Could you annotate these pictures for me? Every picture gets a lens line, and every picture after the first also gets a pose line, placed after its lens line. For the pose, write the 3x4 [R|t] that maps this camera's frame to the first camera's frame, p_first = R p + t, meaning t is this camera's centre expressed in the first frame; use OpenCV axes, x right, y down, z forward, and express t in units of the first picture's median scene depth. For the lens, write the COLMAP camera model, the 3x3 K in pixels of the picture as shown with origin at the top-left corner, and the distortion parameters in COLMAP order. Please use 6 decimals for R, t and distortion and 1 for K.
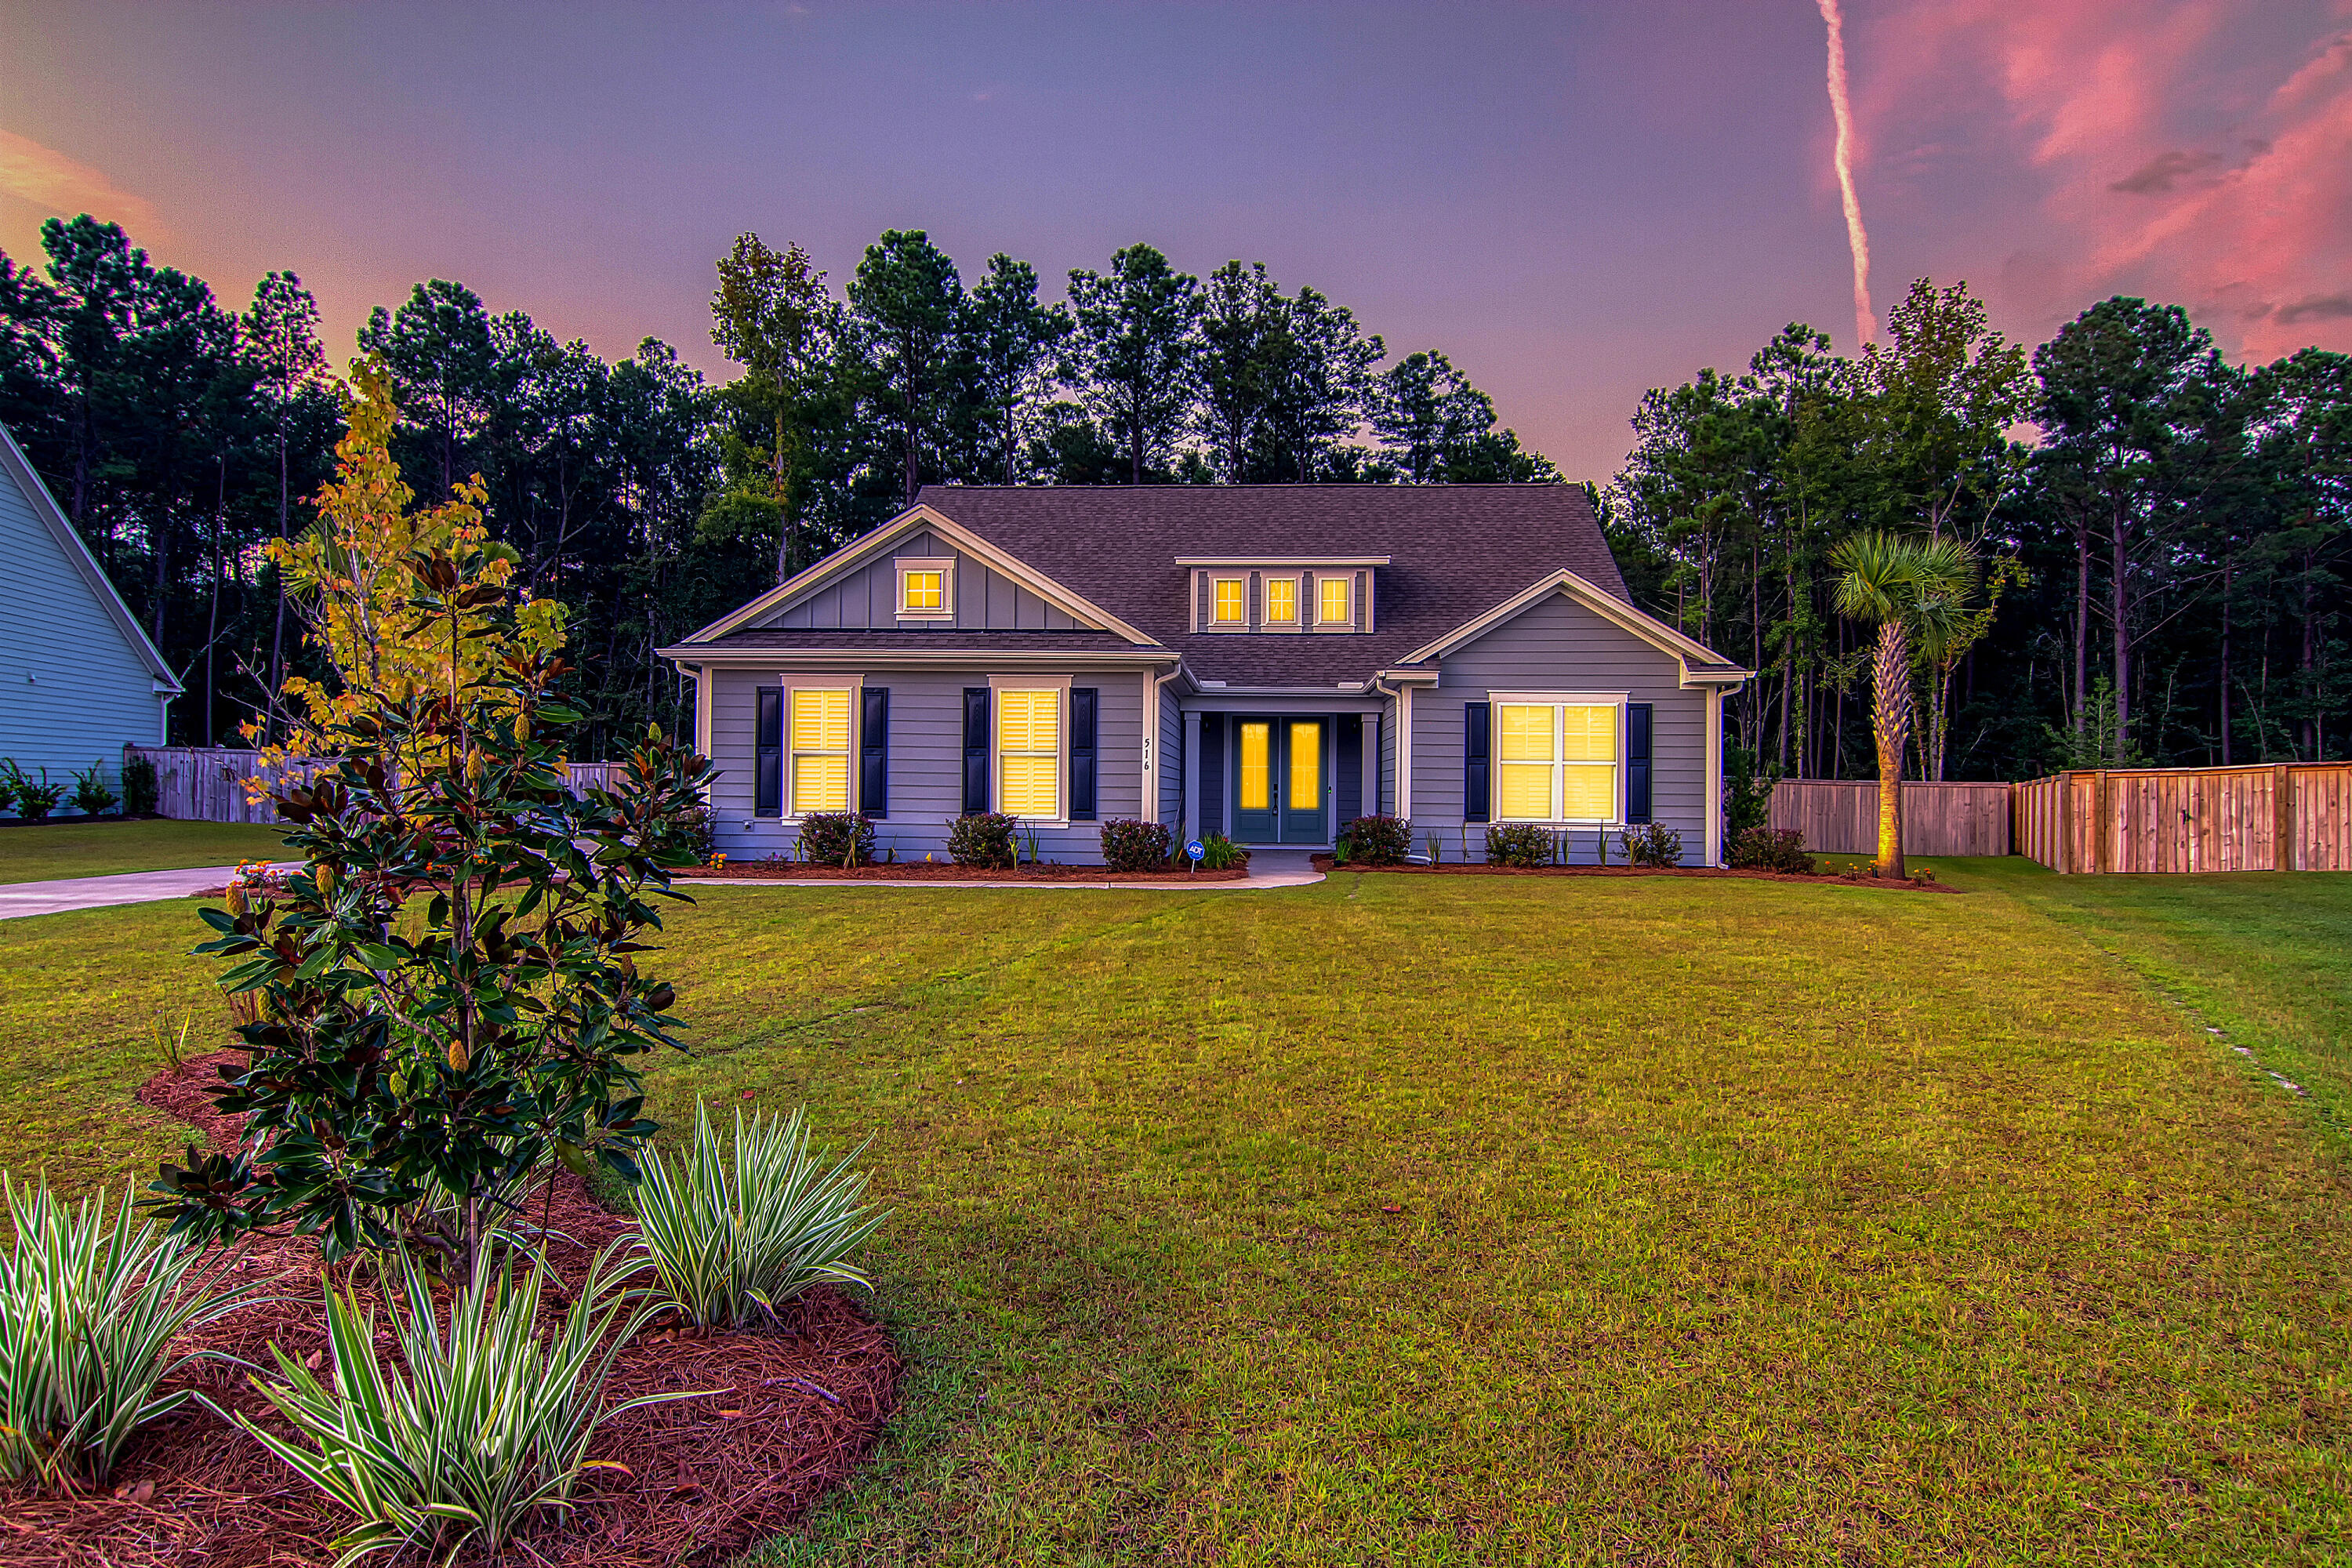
lens RADIAL K [[1395.0, 0, 1270.6], [0, 1395.0, 786.3], [0, 0, 1]] dist [0.007201, -0.020592]
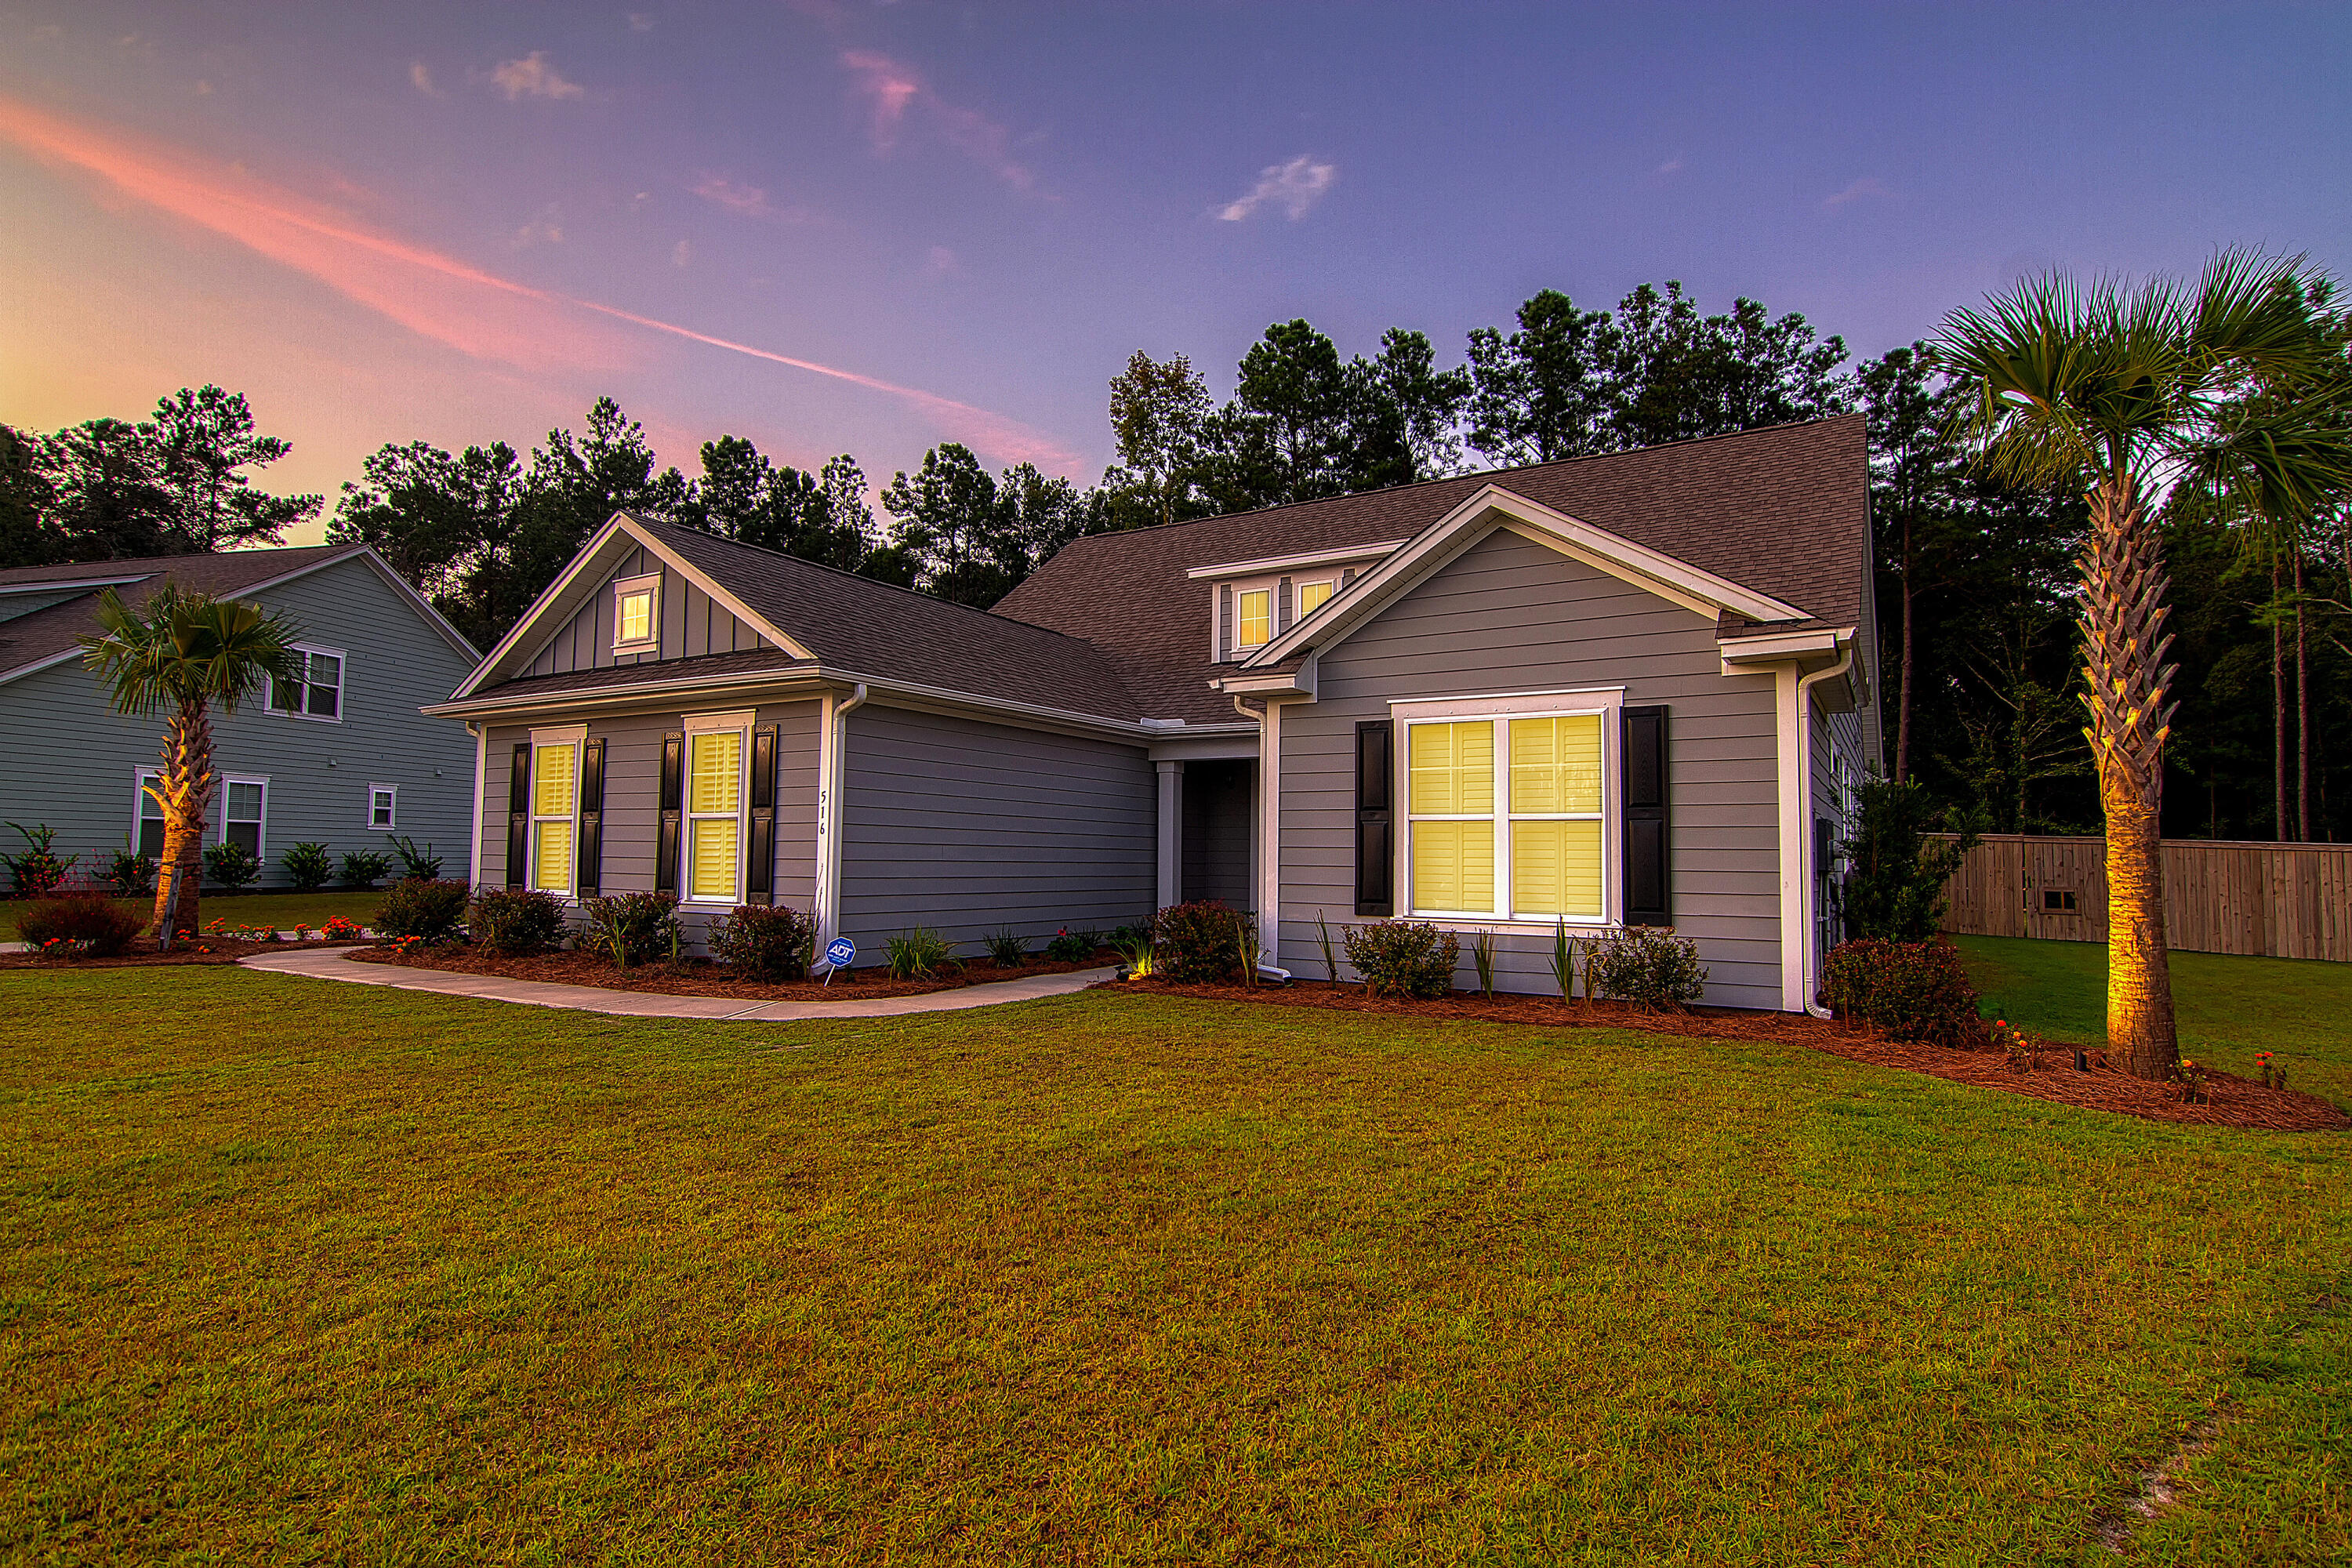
lens RADIAL K [[1193.6, 0, 1352.3], [0, 1193.6, 774.3], [0, 0, 1]] dist [0.000524, -0.030059]
pose [[0.867879, -0.036799, -0.495411, 0.232201], [0.000464, 0.997312, -0.073266, 0.000995], [0.496775, 0.063356, 0.865563, 0.314380]]
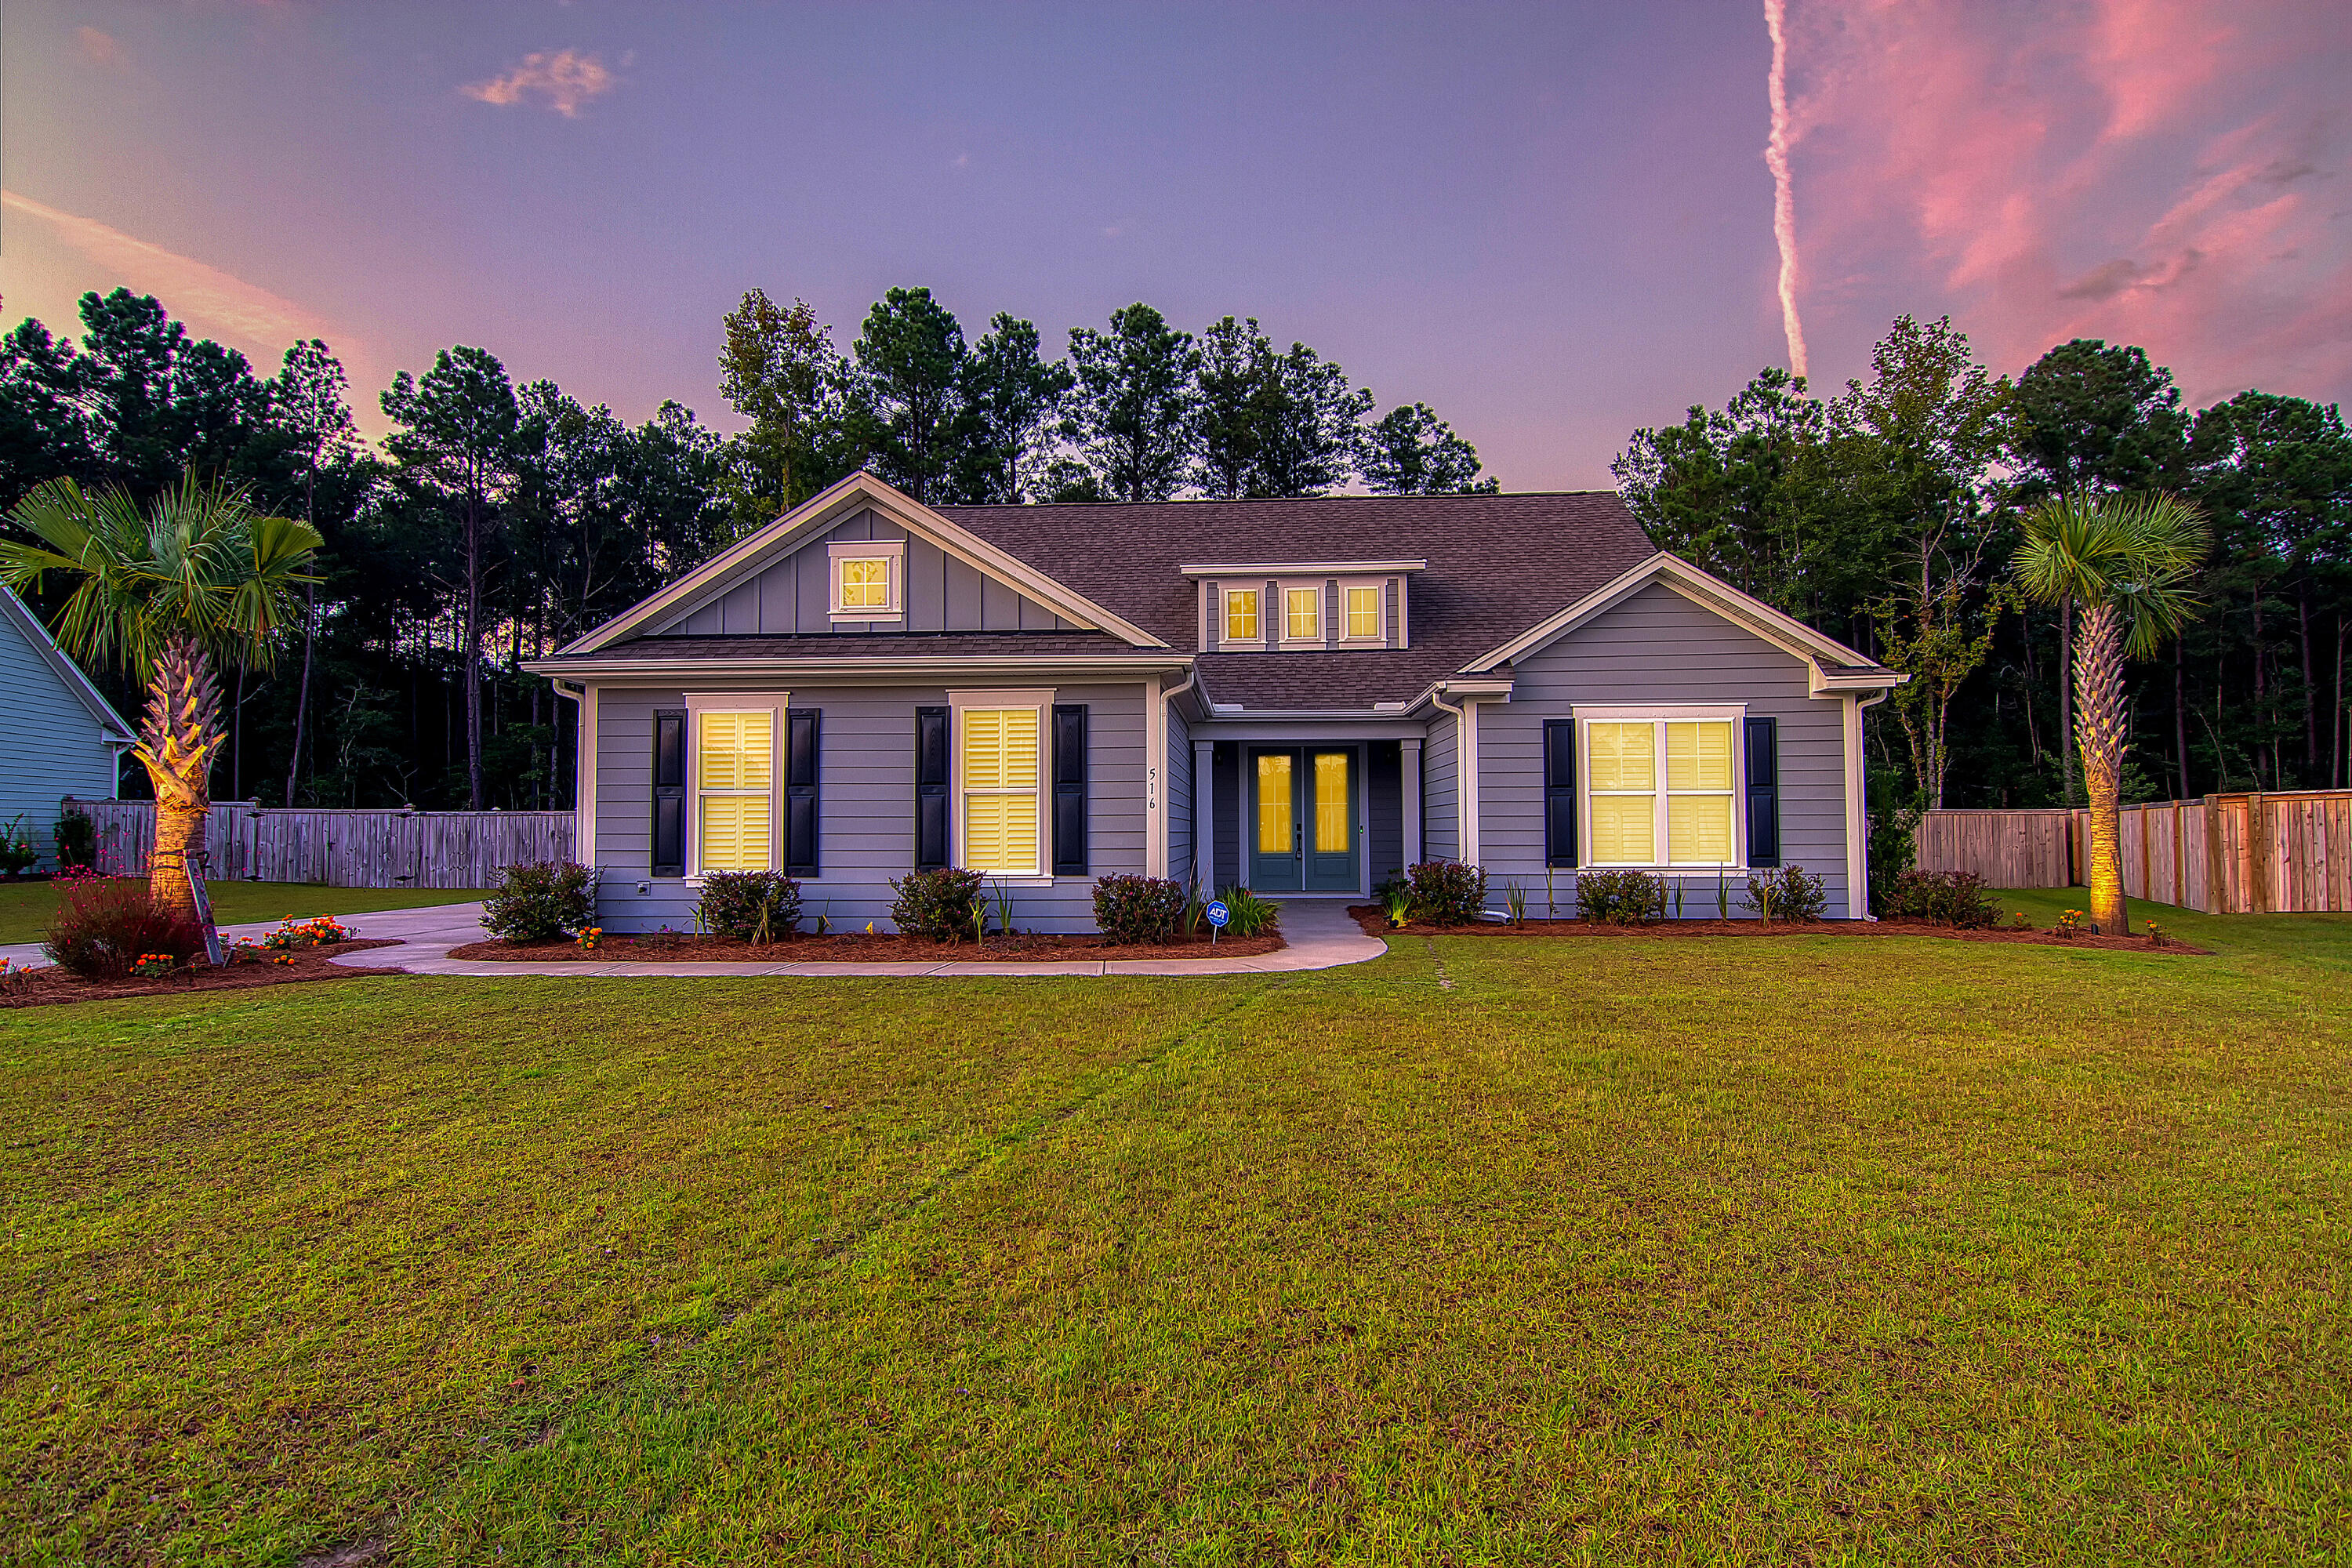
lens RADIAL K [[1167.2, 0, 1203.7], [0, 1167.2, 783.0], [0, 0, 1]] dist [-0.001124, -0.014411]
pose [[0.999010, -0.015602, -0.041668, -0.017229], [0.014197, 0.999328, -0.033791, -0.002010], [0.042167, 0.033166, 0.998560, 0.184450]]
